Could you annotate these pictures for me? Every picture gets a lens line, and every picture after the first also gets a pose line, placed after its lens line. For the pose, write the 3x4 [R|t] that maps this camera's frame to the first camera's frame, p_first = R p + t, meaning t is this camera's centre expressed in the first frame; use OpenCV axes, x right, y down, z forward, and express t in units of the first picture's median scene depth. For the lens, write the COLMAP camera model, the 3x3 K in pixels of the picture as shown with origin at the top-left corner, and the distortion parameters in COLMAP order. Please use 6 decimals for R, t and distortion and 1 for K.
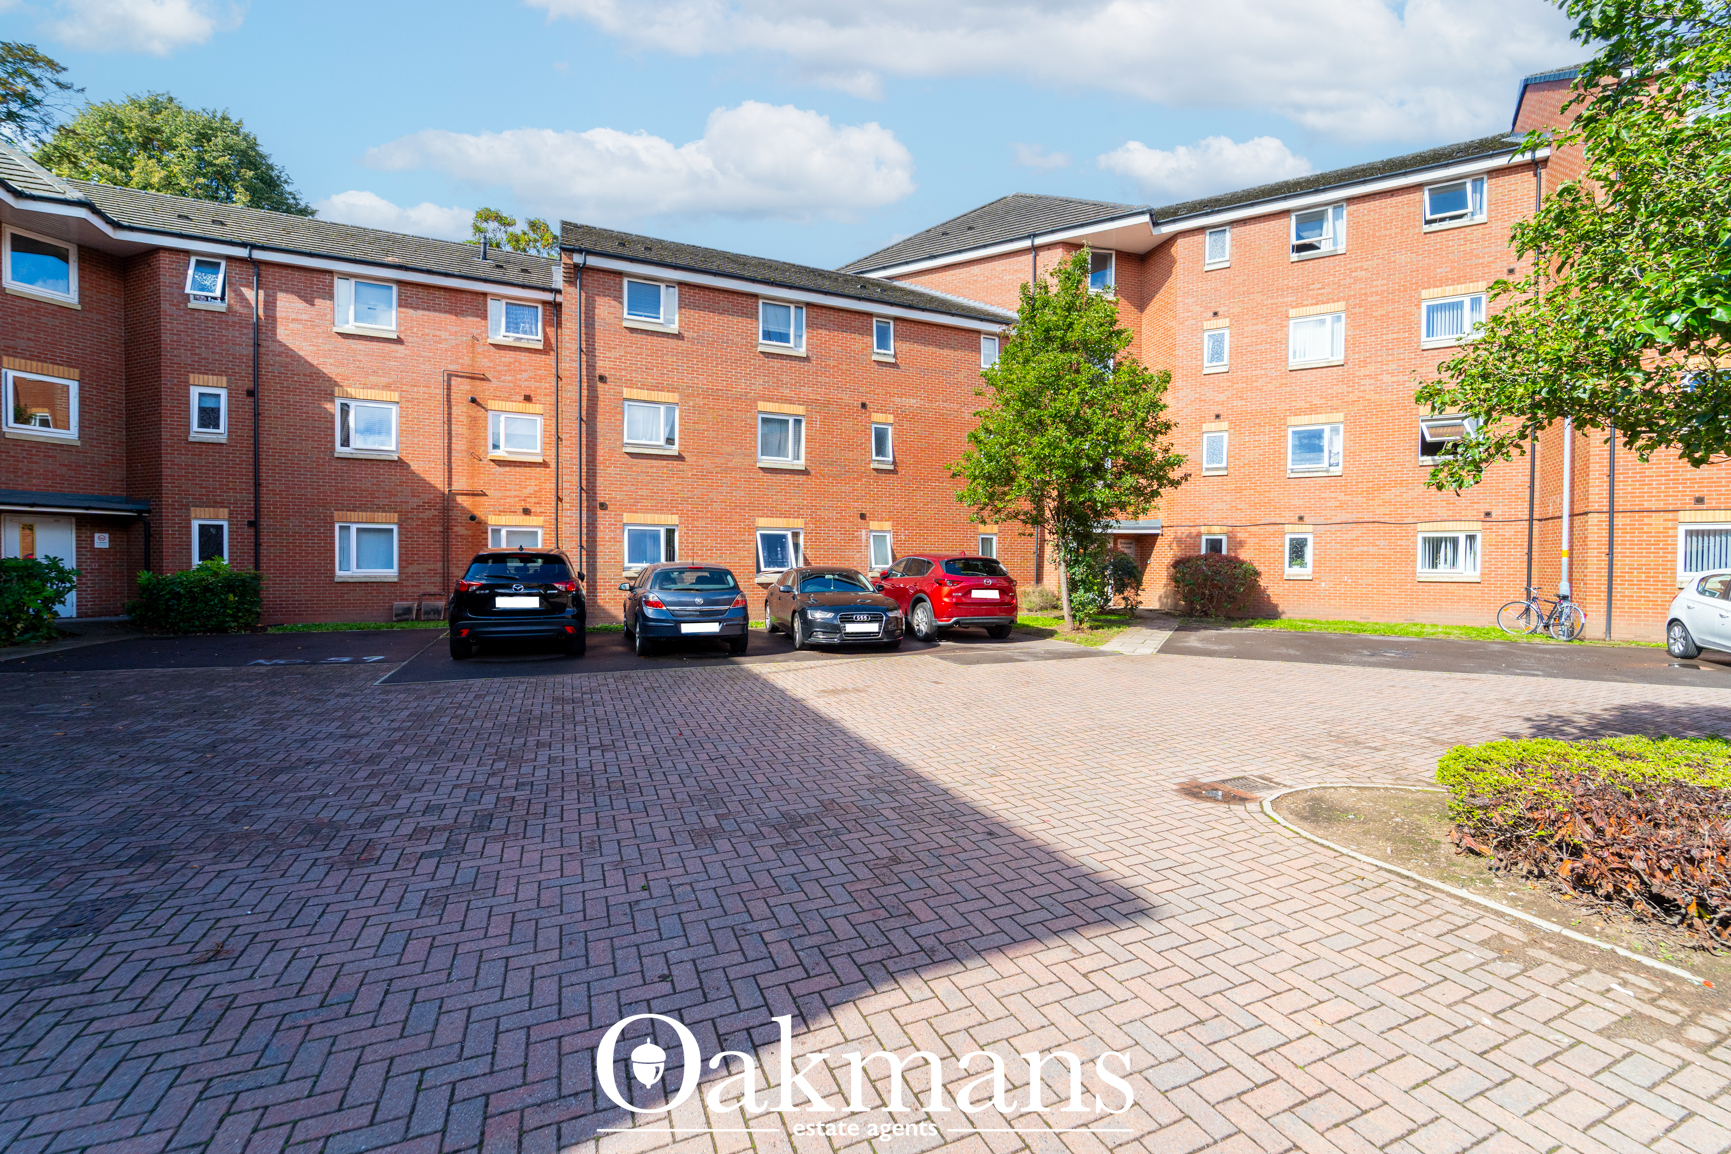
lens RADIAL K [[714.6, 0, 868.9], [0, 714.6, 569.6], [0, 0, 1]] dist [-0.005708, -0.000411]
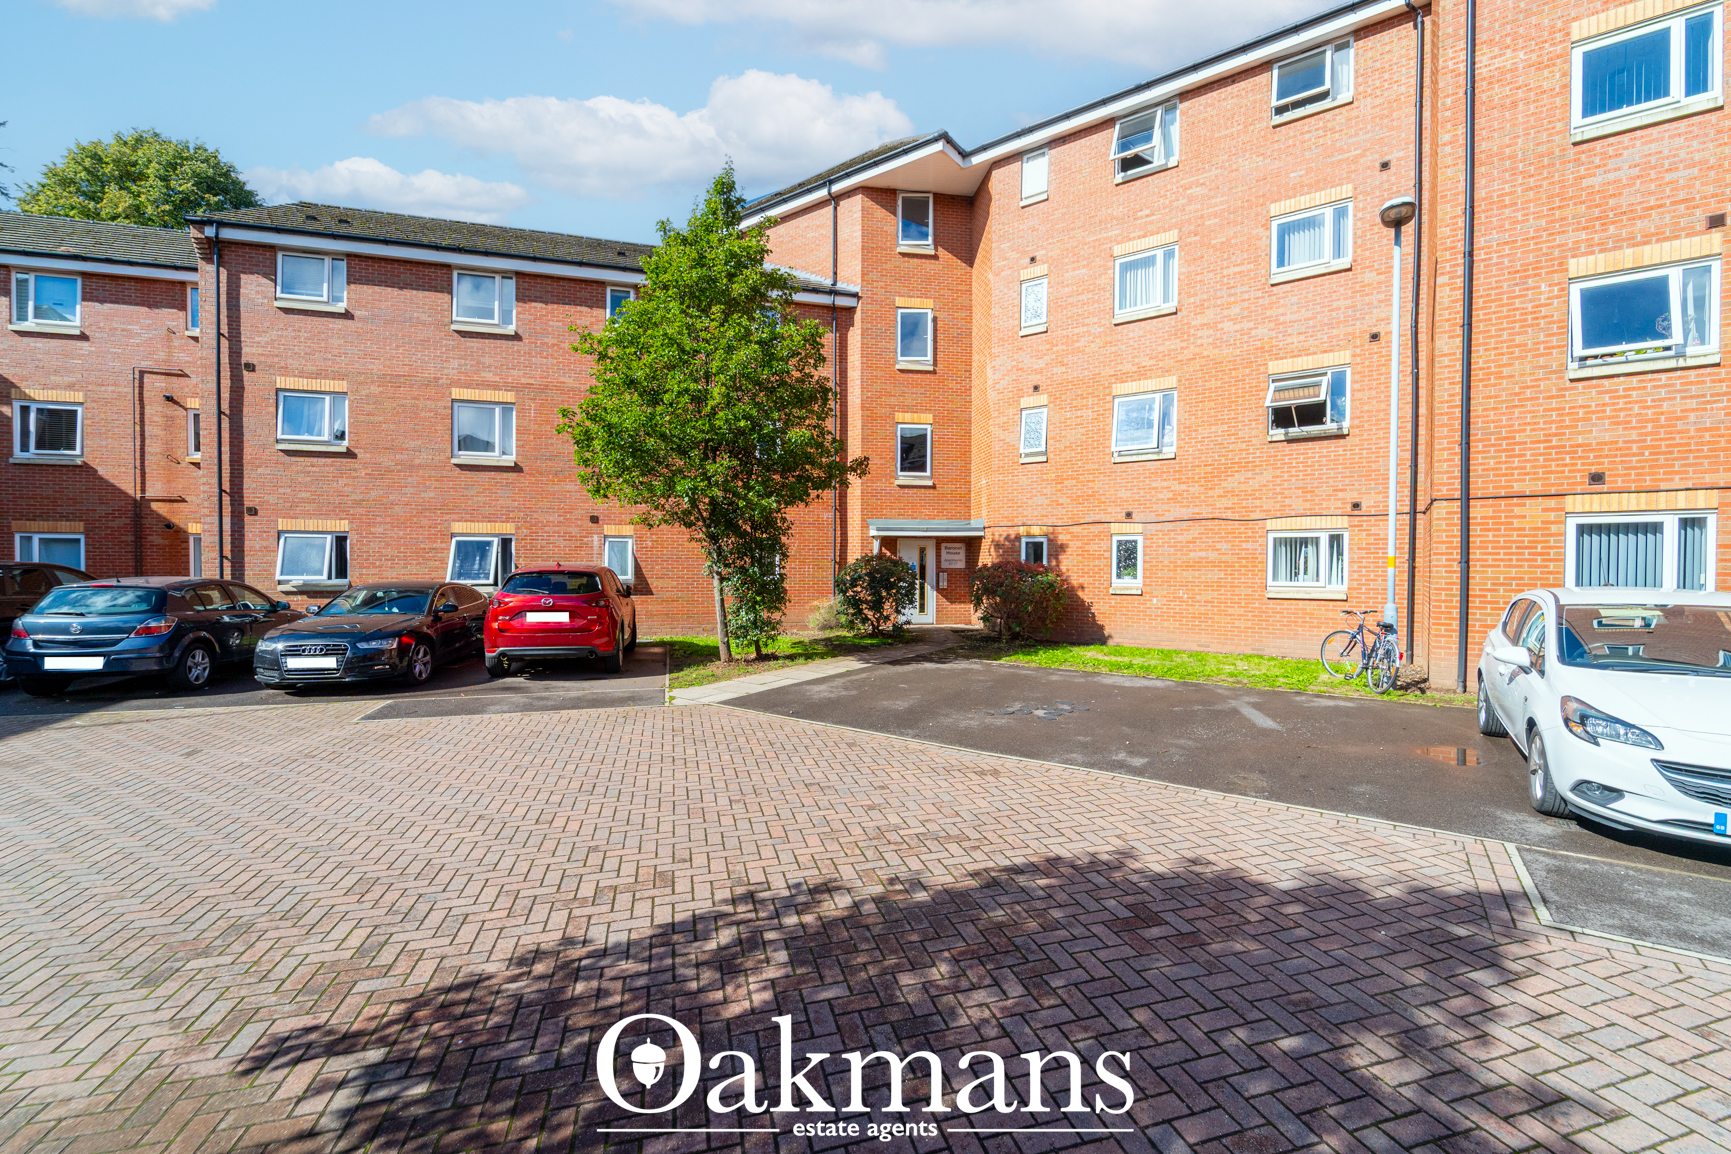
lens RADIAL K [[705.1, 0, 865.5], [0, 705.1, 577.0], [0, 0, 1]] dist [-0.007332, -0.000510]
pose [[0.991325, -0.000926, -0.131427, 0.459764], [0.001677, 0.999983, 0.005607, -0.010125], [0.131420, -0.005779, 0.991310, 0.220842]]
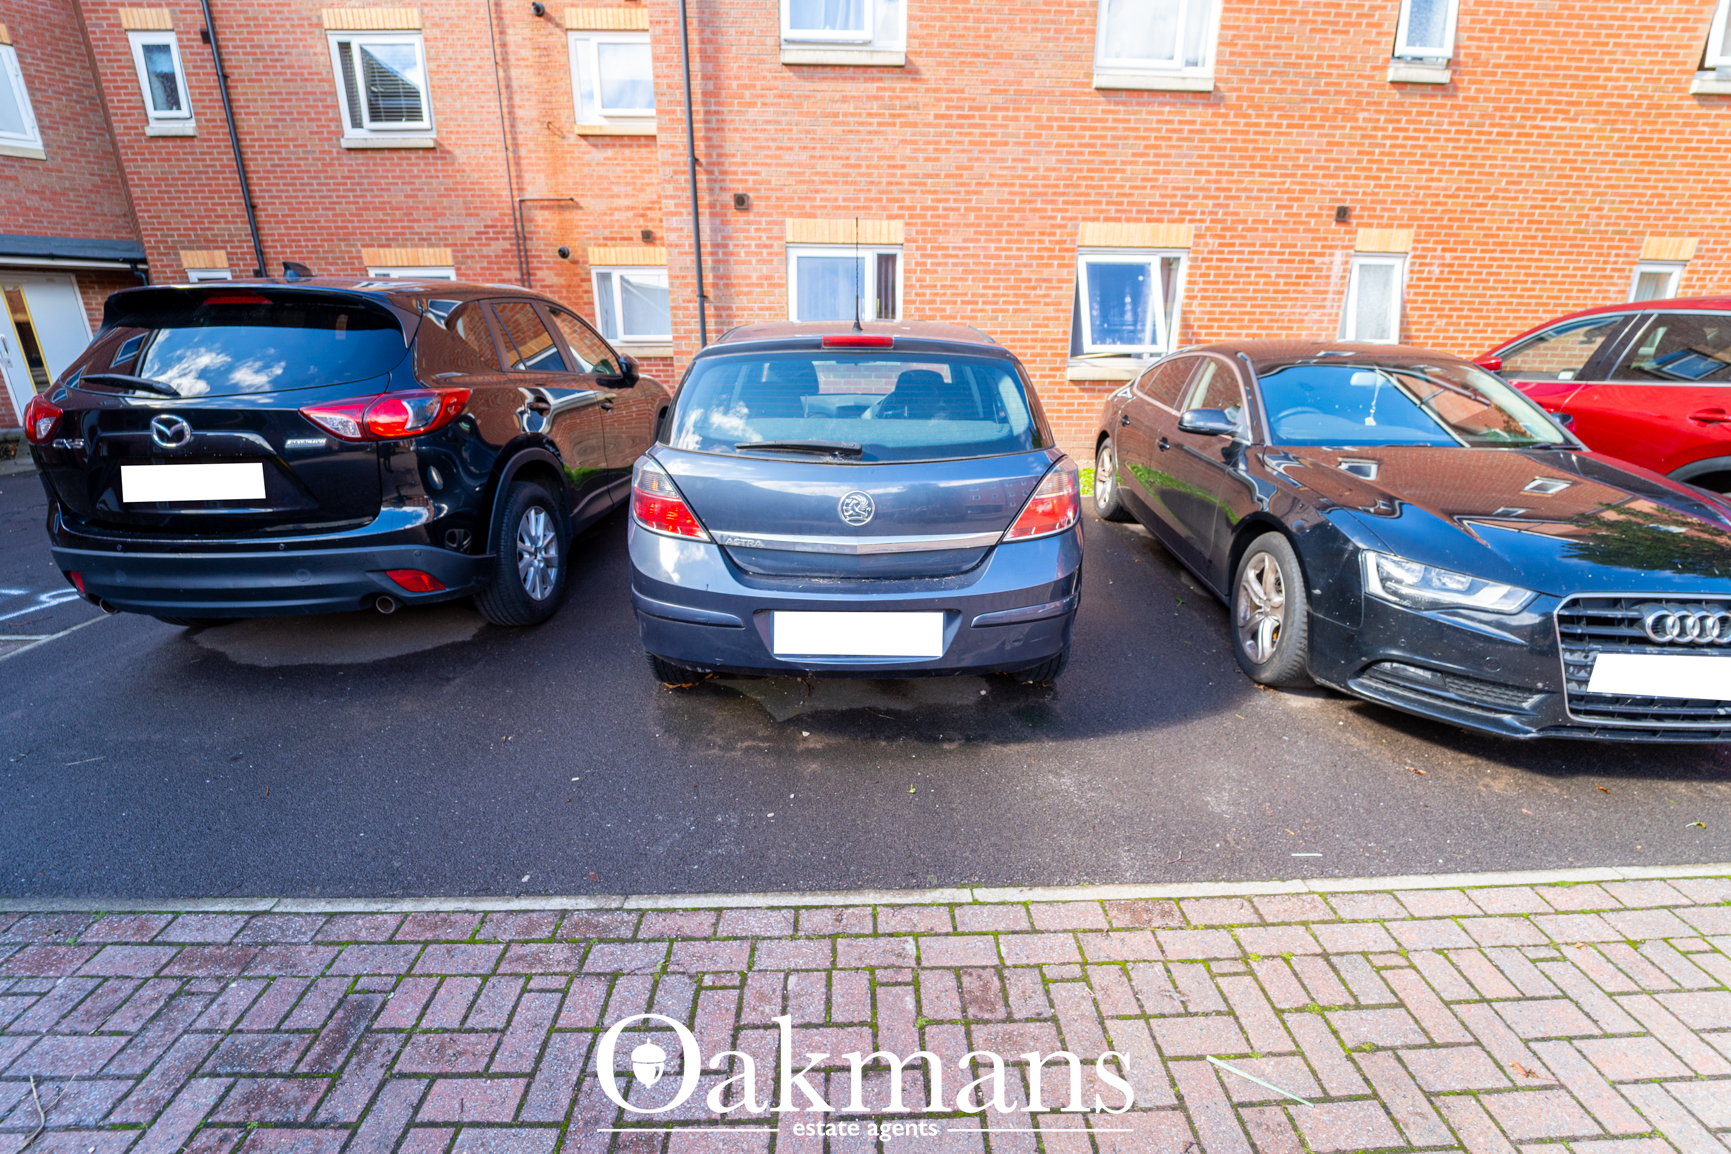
lens RADIAL K [[727.2, 0, 861.0], [0, 727.2, 578.4], [0, 0, 1]] dist [-0.019585, -0.000088]
pose [[0.925803, 0.115840, -0.359820, -0.100021], [-0.000934, 0.952585, 0.304270, -0.000763], [0.378006, -0.281358, 0.882014, 0.511042]]
